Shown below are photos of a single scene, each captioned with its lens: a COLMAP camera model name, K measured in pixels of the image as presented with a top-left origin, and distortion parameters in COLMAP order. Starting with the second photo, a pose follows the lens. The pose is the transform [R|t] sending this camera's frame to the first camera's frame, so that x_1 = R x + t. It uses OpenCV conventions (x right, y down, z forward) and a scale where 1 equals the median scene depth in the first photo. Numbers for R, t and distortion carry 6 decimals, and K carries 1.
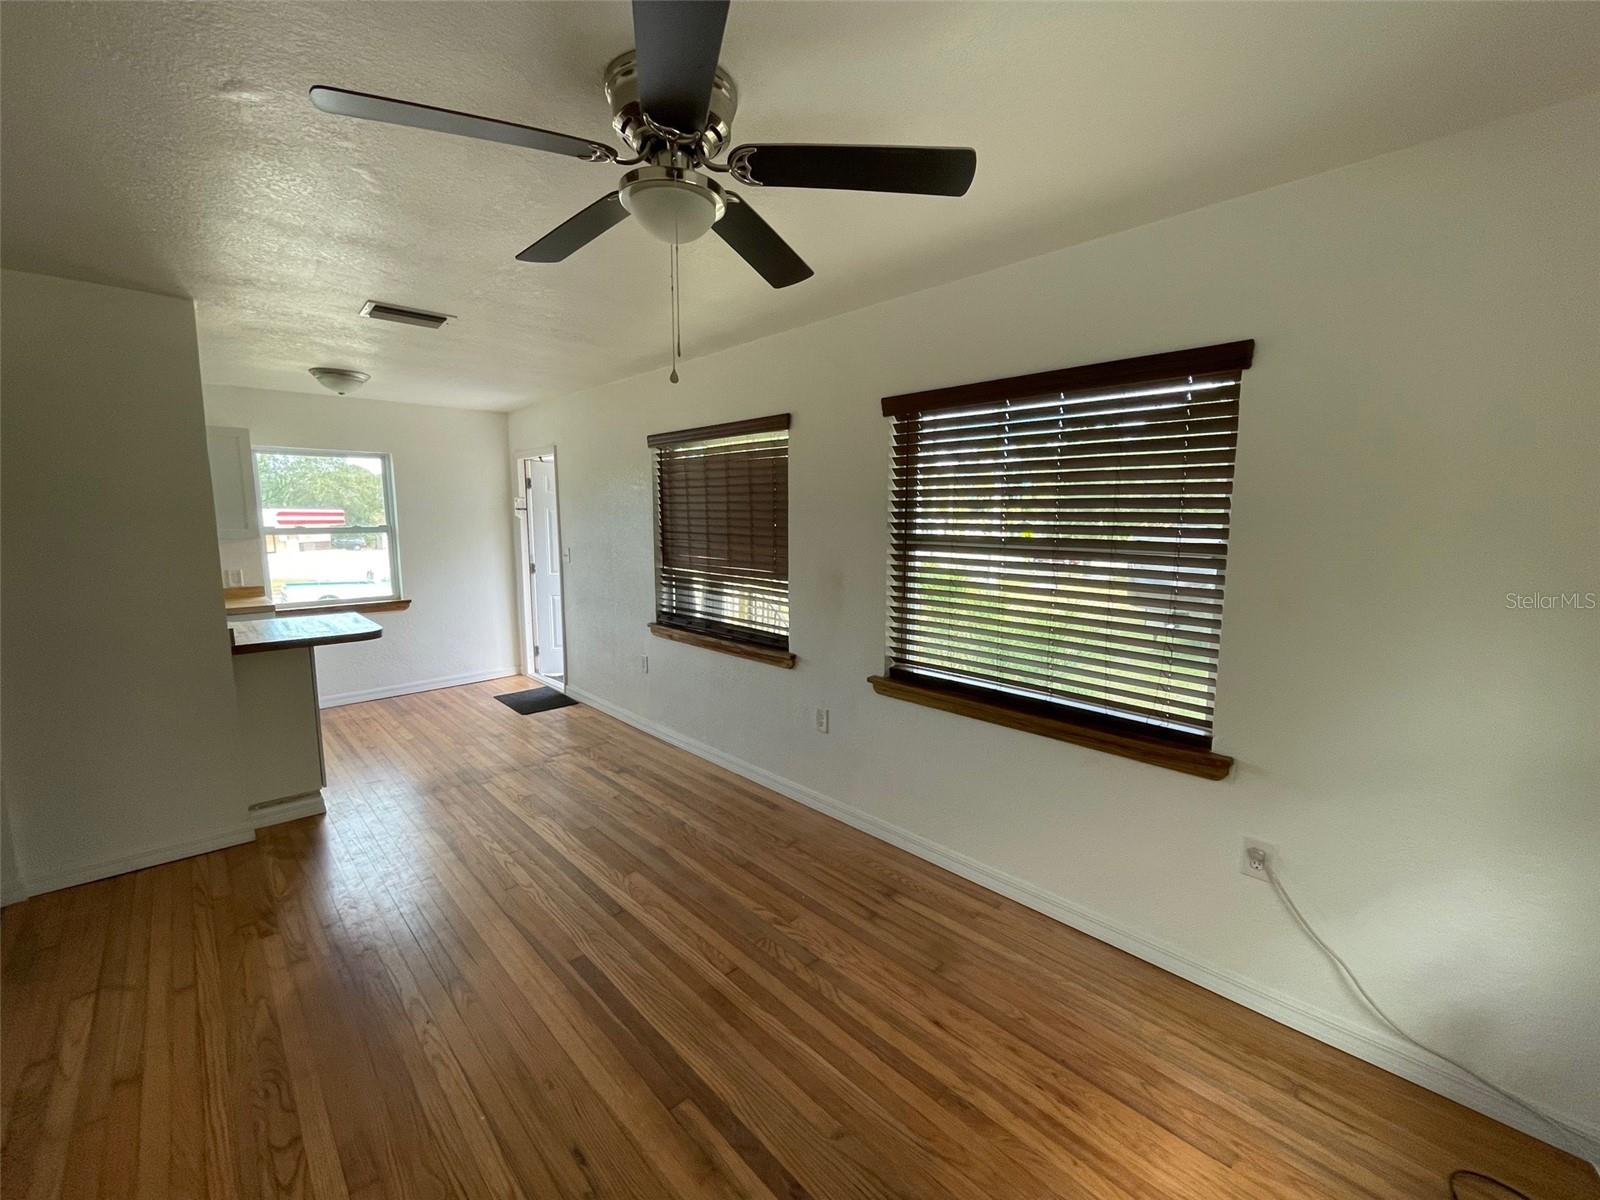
lens RADIAL K [[650.7, 0, 800.0], [0, 650.7, 600.0], [0, 0, 1]] dist [-0.002685, -0.000409]
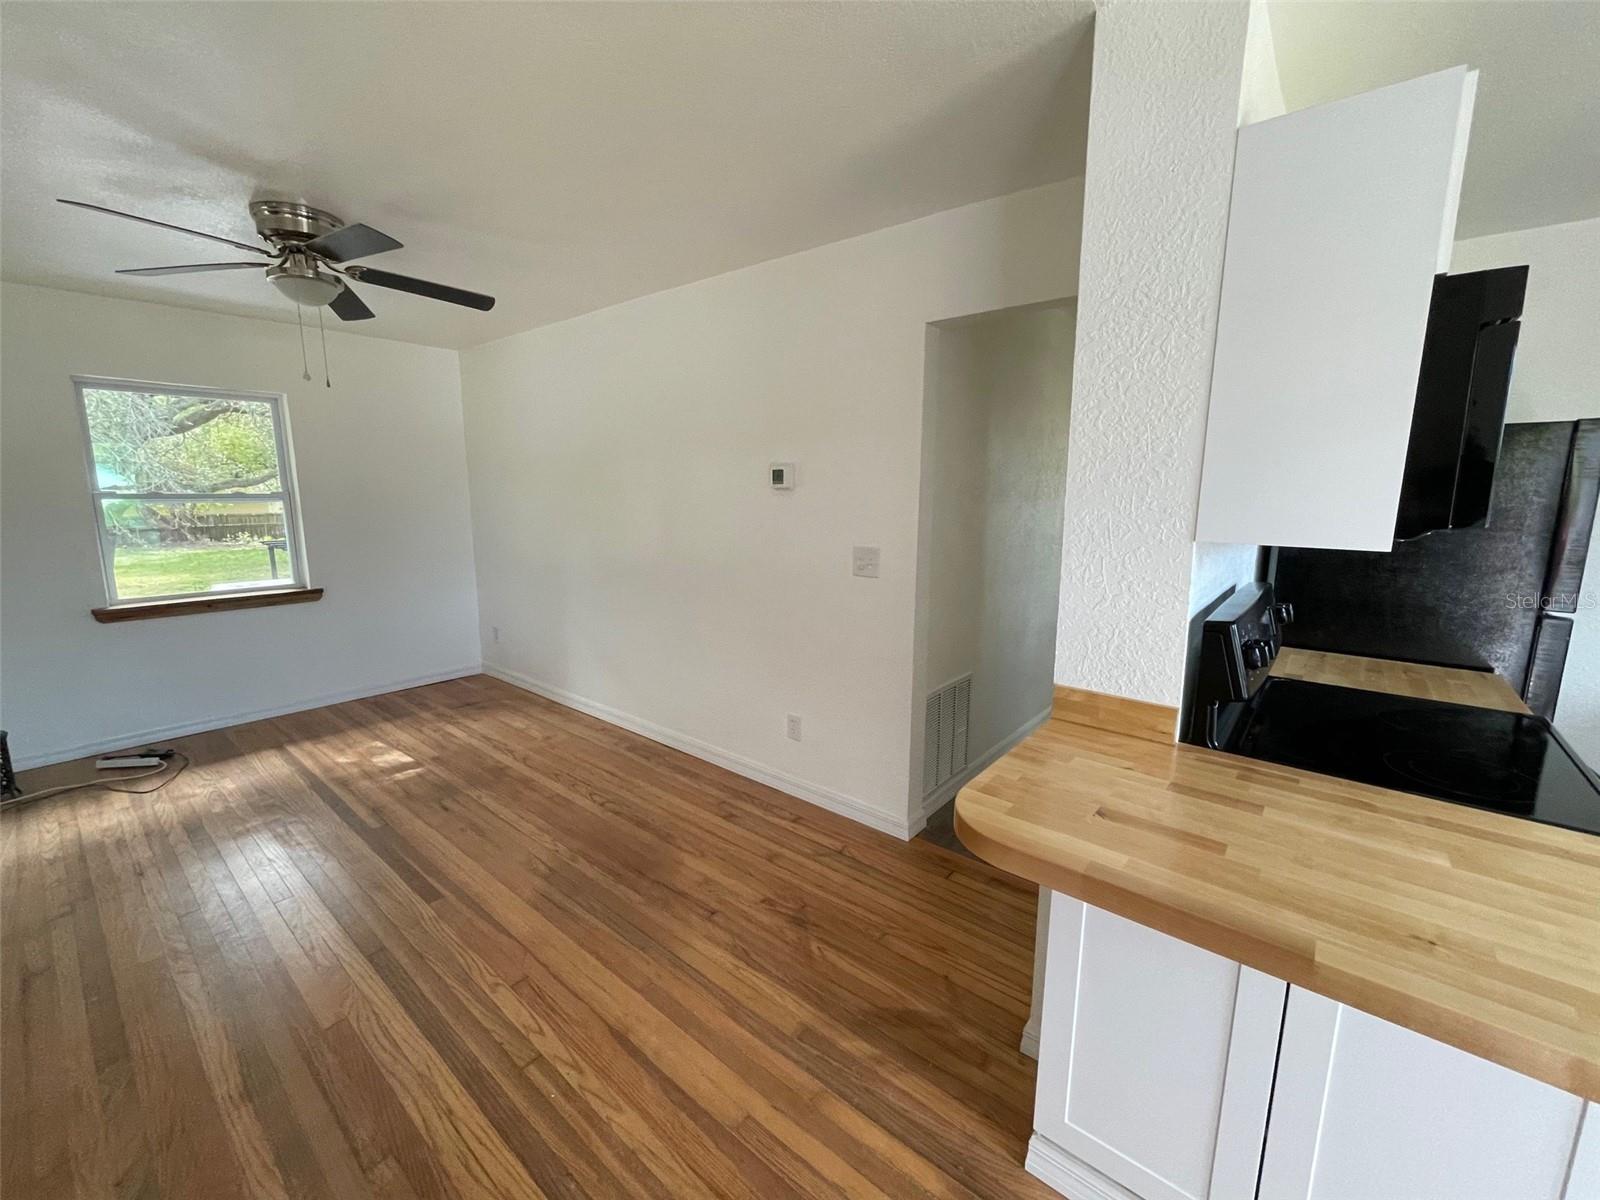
lens RADIAL K [[650.7, 0, 800.0], [0, 650.7, 600.0], [0, 0, 1]] dist [-0.002685, -0.000409]
pose [[-0.993183, 0.013276, -0.115804, -0.888961], [-0.022272, 0.953576, 0.300329, -0.254148], [0.114415, 0.300861, -0.946780, 2.097059]]
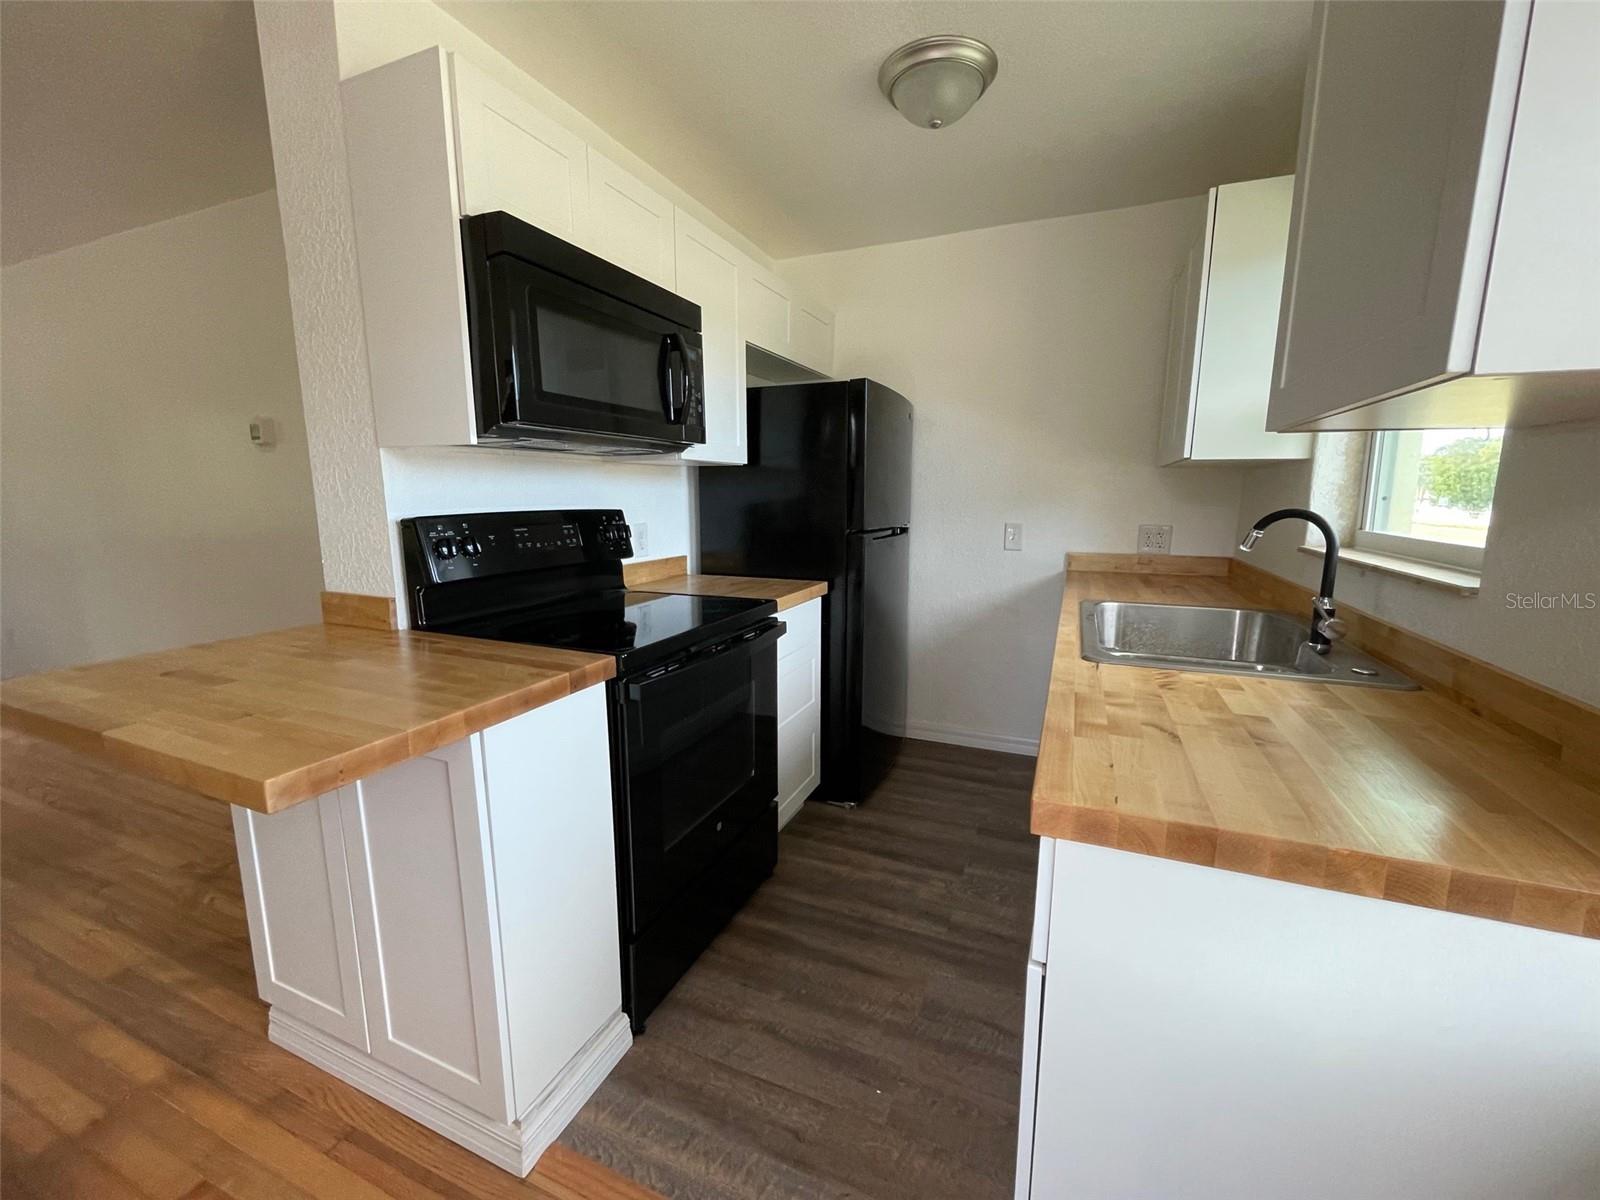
lens RADIAL K [[650.7, 0, 800.0], [0, 650.7, 600.0], [0, 0, 1]] dist [-0.002685, -0.000409]
pose [[-0.918282, 0.064441, -0.390648, -1.505811], [-0.053348, 0.957529, 0.283358, -0.191125], [0.392317, 0.281043, -0.875844, 2.395926]]
